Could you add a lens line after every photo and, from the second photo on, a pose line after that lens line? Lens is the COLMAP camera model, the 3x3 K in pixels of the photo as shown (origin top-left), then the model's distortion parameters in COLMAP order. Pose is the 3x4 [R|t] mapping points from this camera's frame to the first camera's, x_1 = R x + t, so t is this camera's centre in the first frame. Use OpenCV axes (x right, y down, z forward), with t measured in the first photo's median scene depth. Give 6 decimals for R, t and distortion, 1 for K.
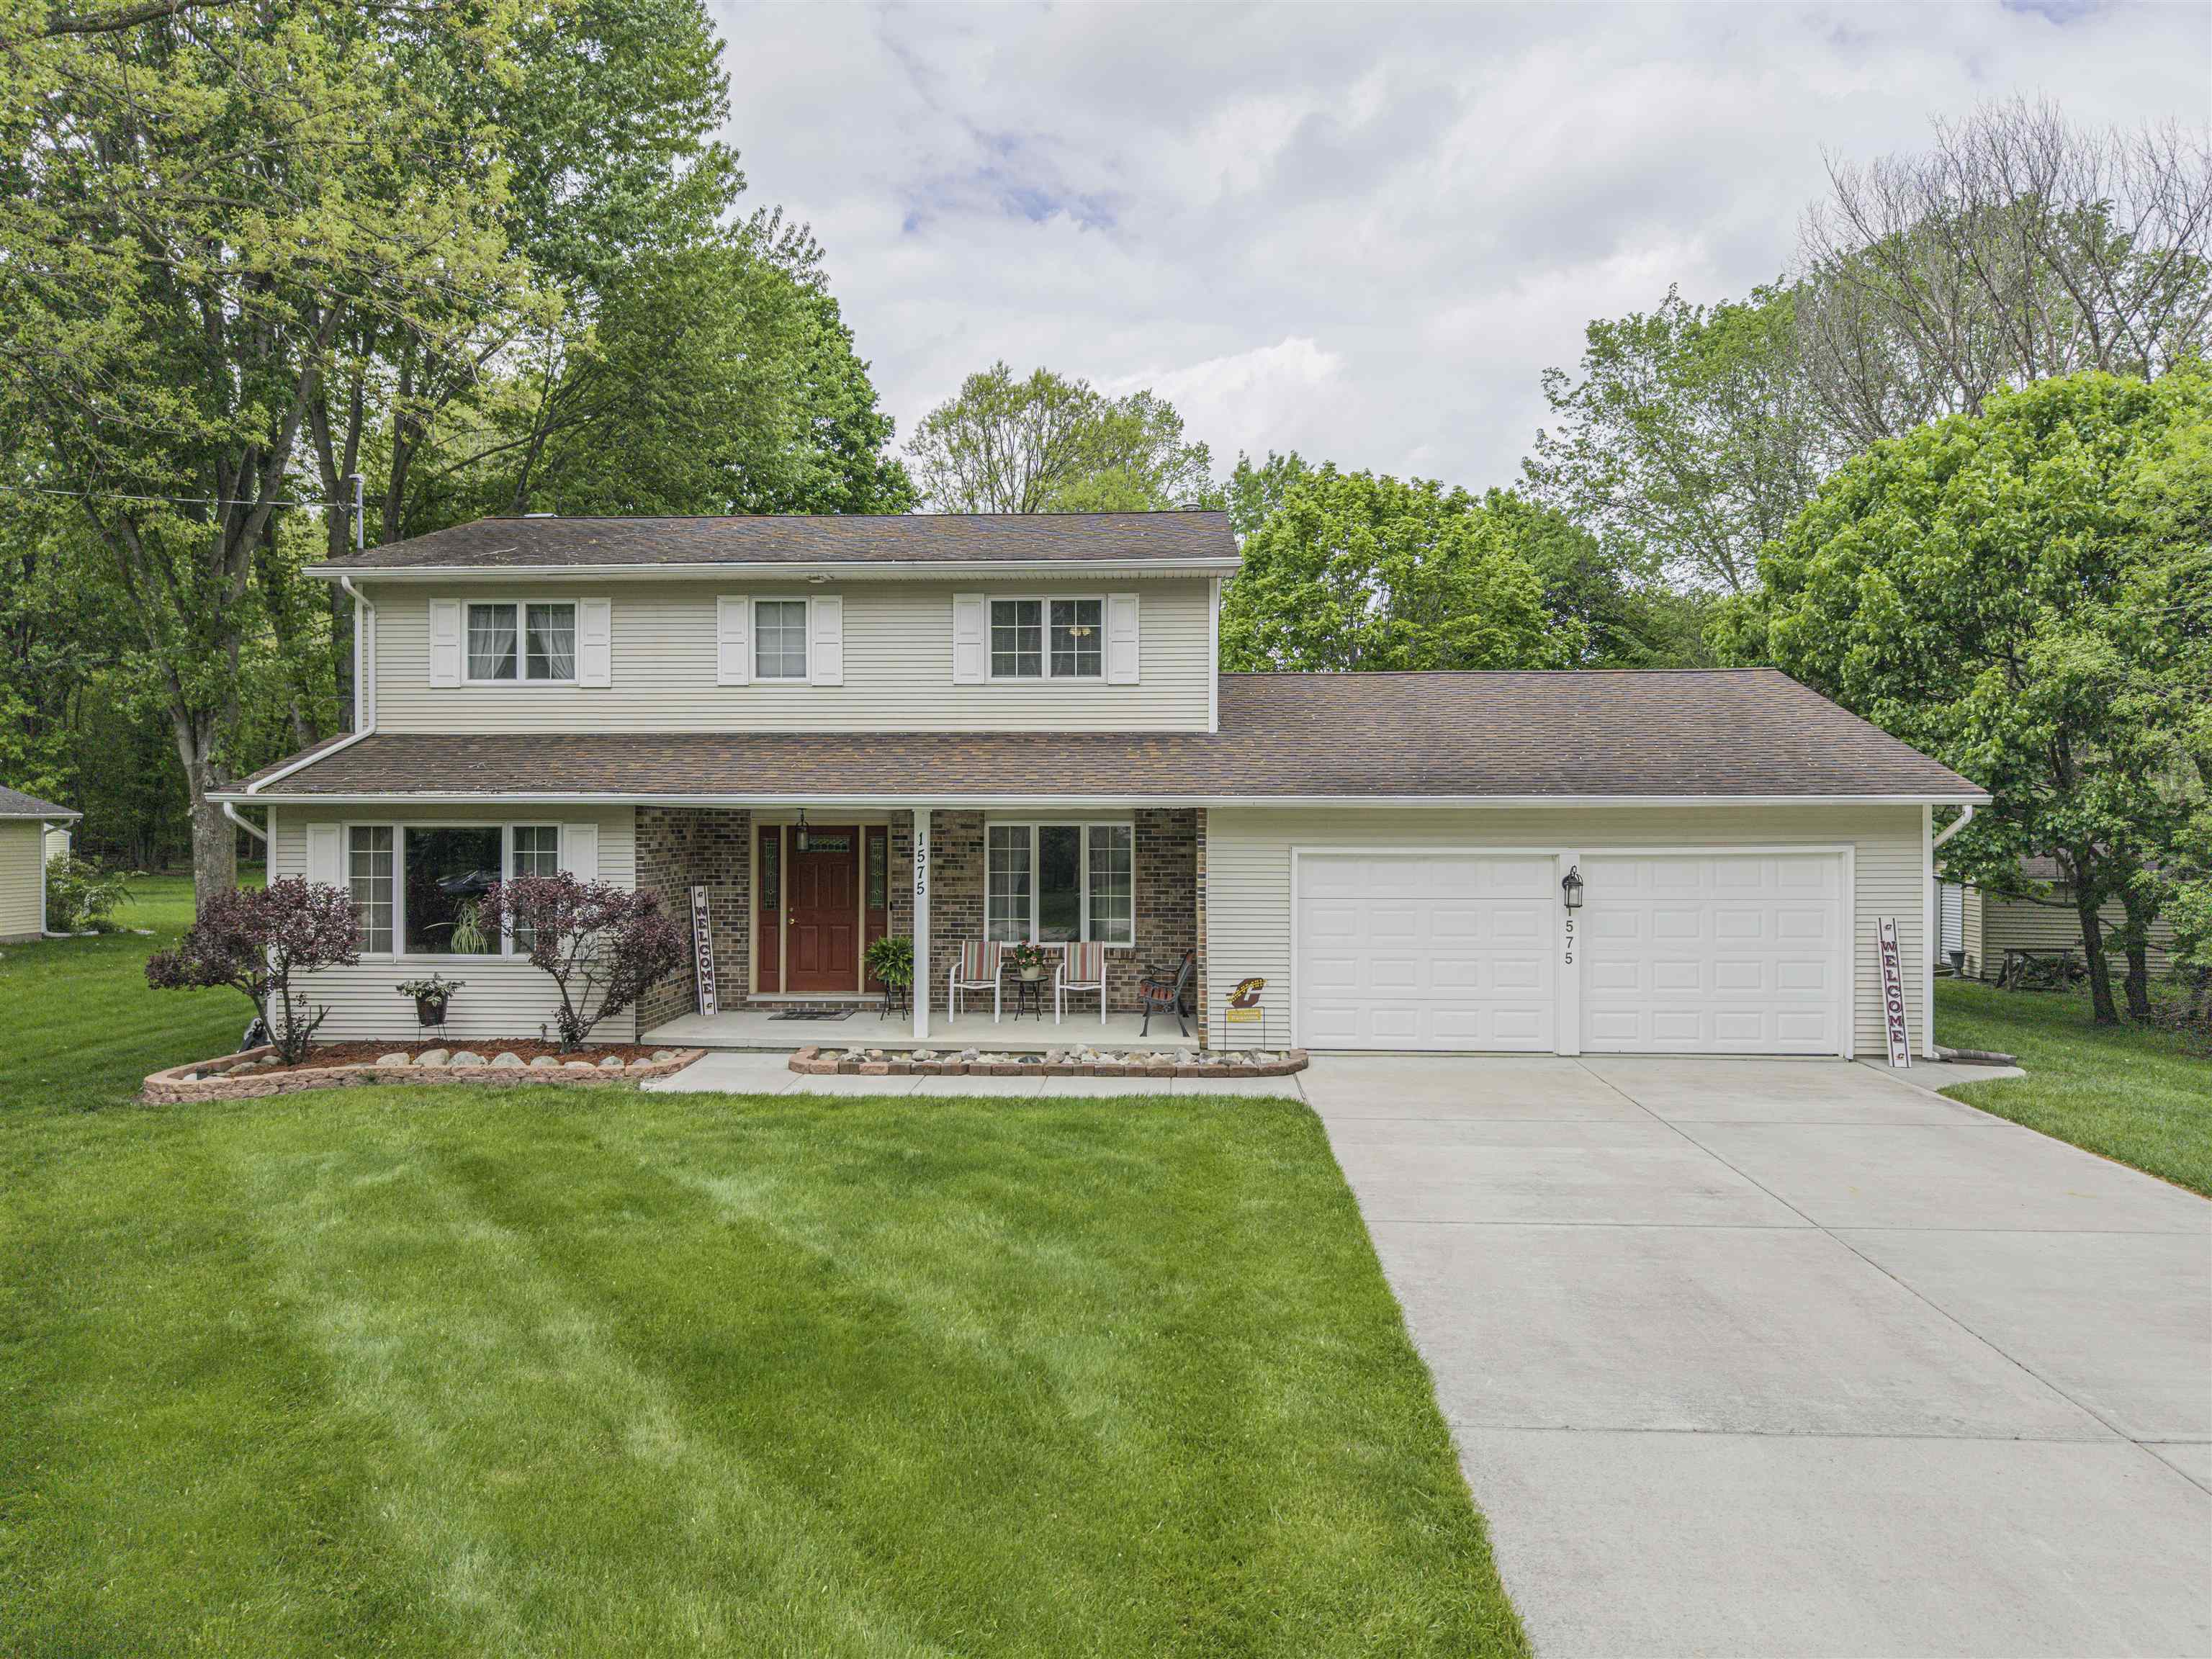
lens RADIAL K [[1493.2, 0, 1100.3], [0, 1493.2, 819.1], [0, 0, 1]] dist [0.024755, -0.027565]
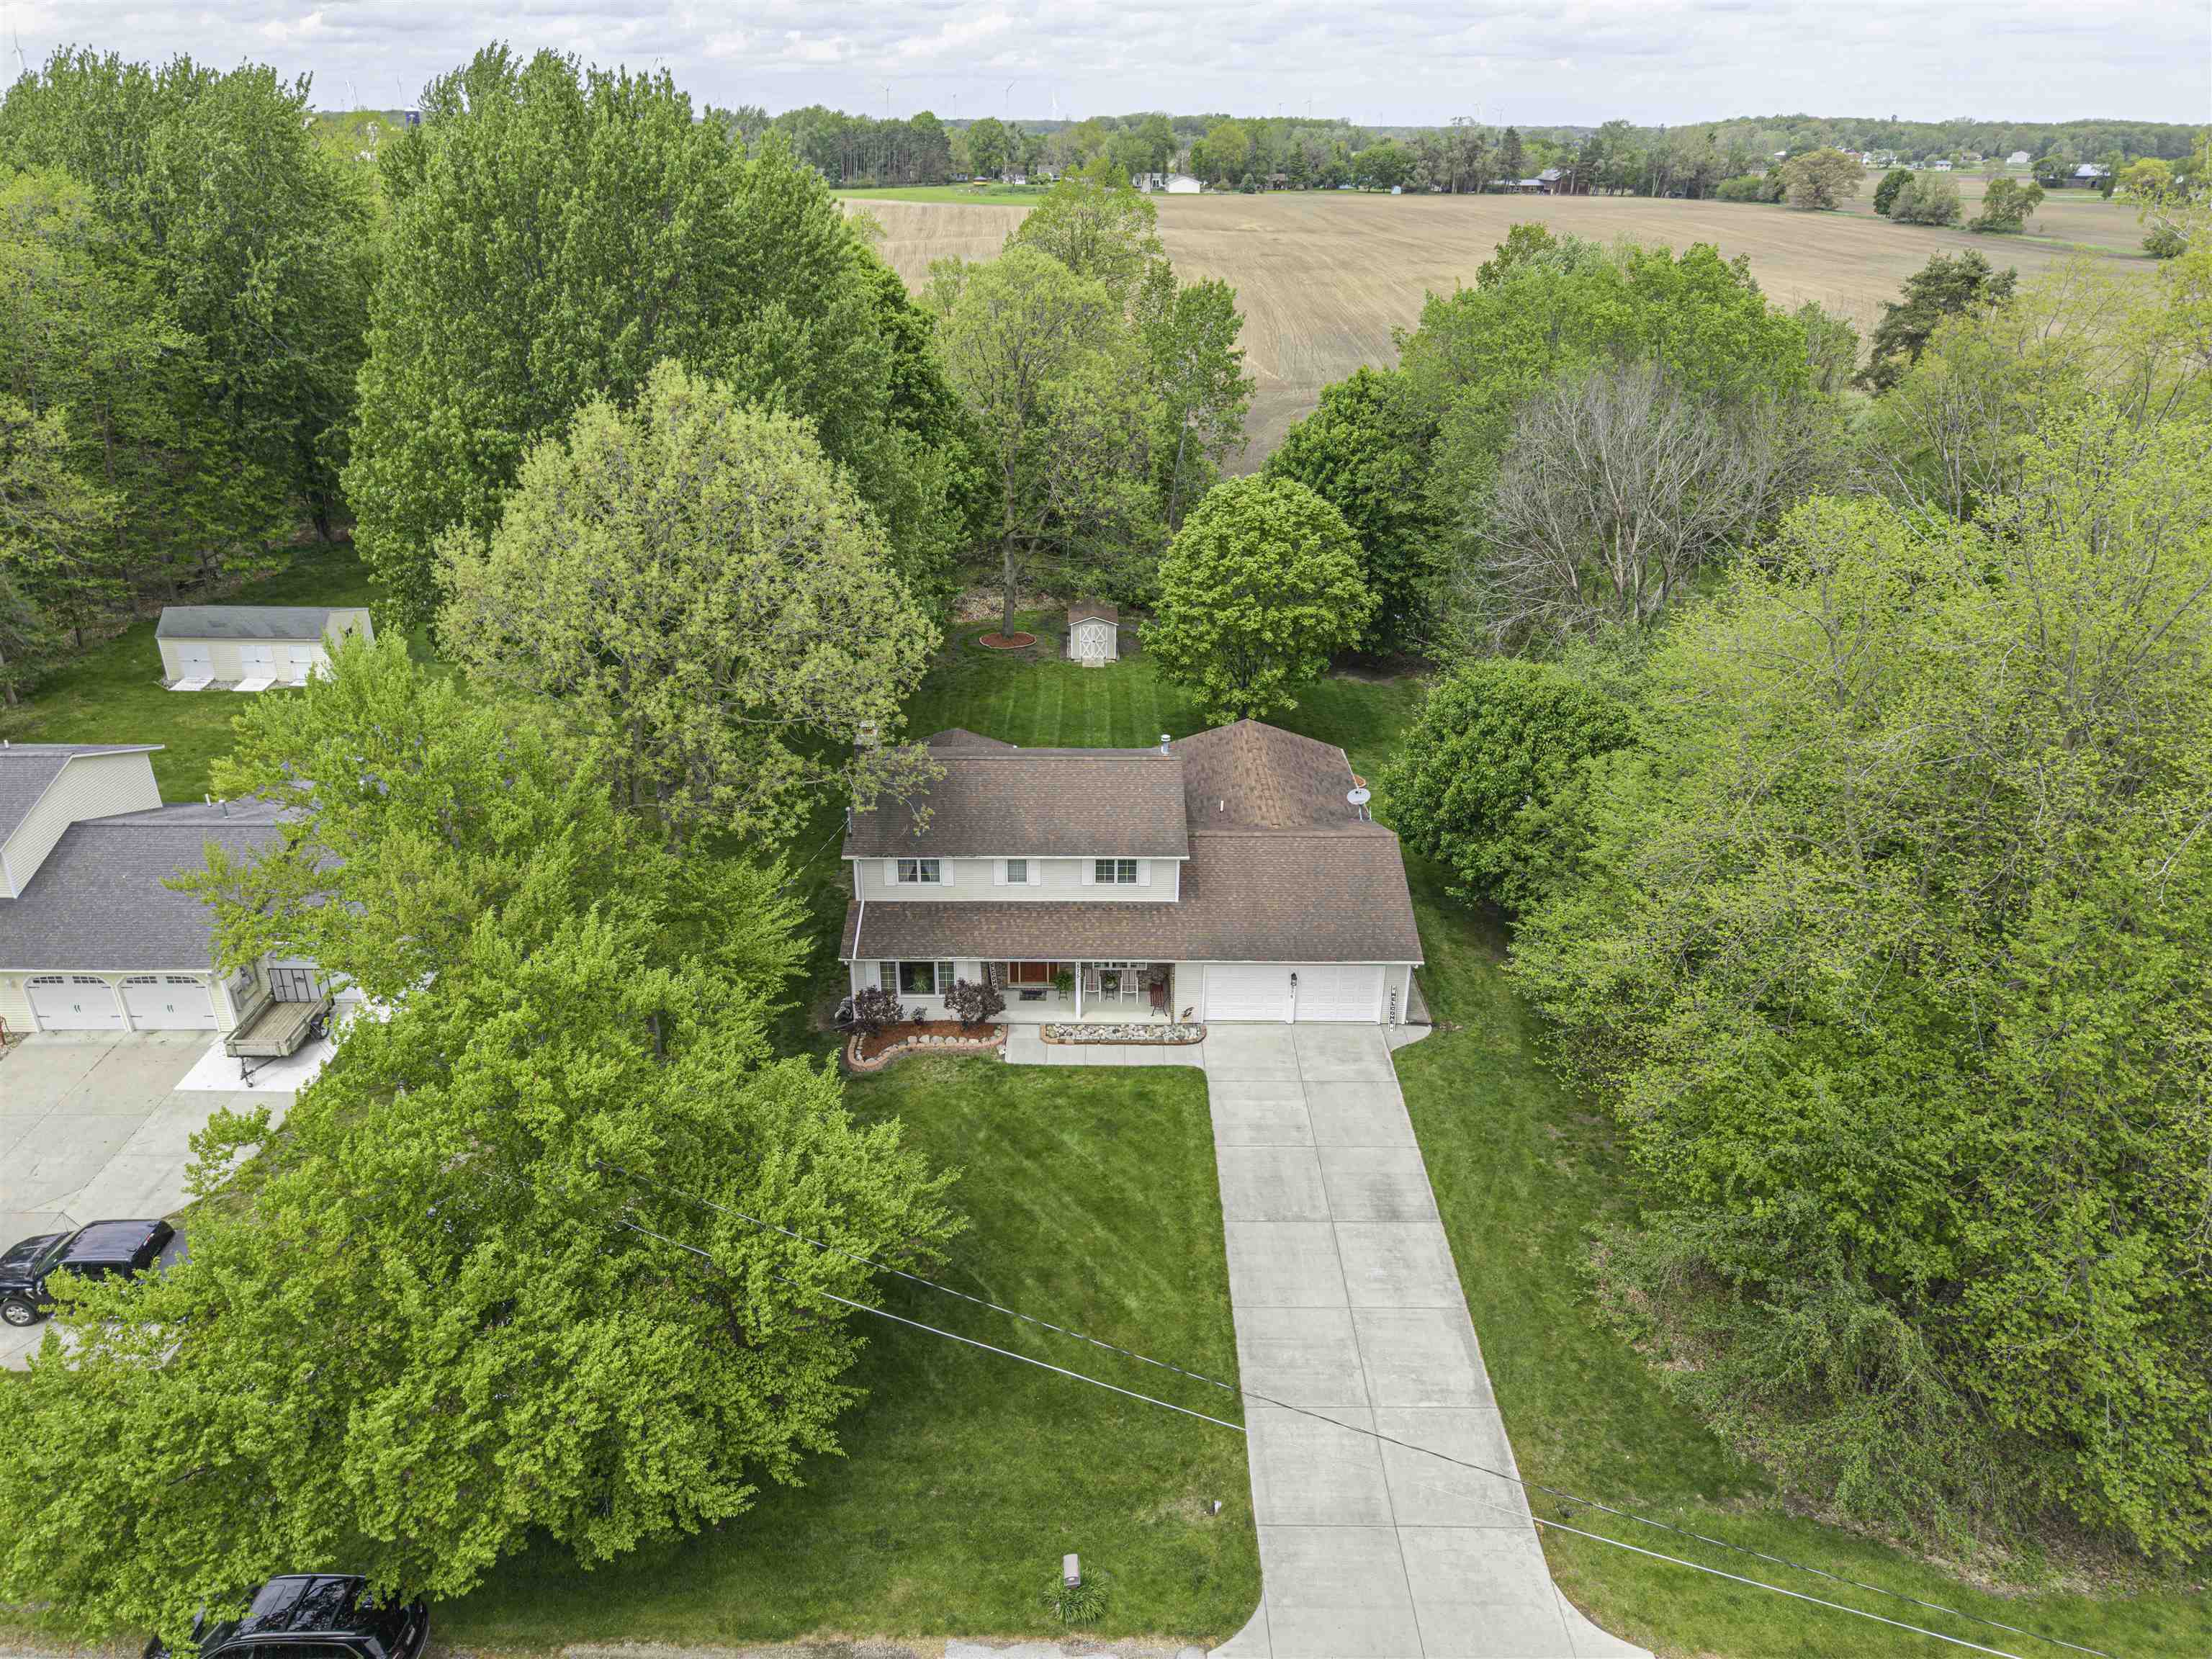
lens RADIAL K [[1493.2, 0, 1094.3], [0, 1493.2, 813.4], [0, 0, 1]] dist [0.024755, -0.027565]
pose [[0.998349, -0.018172, 0.054490, -0.222144], [-0.006762, 0.904862, 0.425650, -1.369747], [-0.057041, -0.425316, 0.903246, -1.399289]]
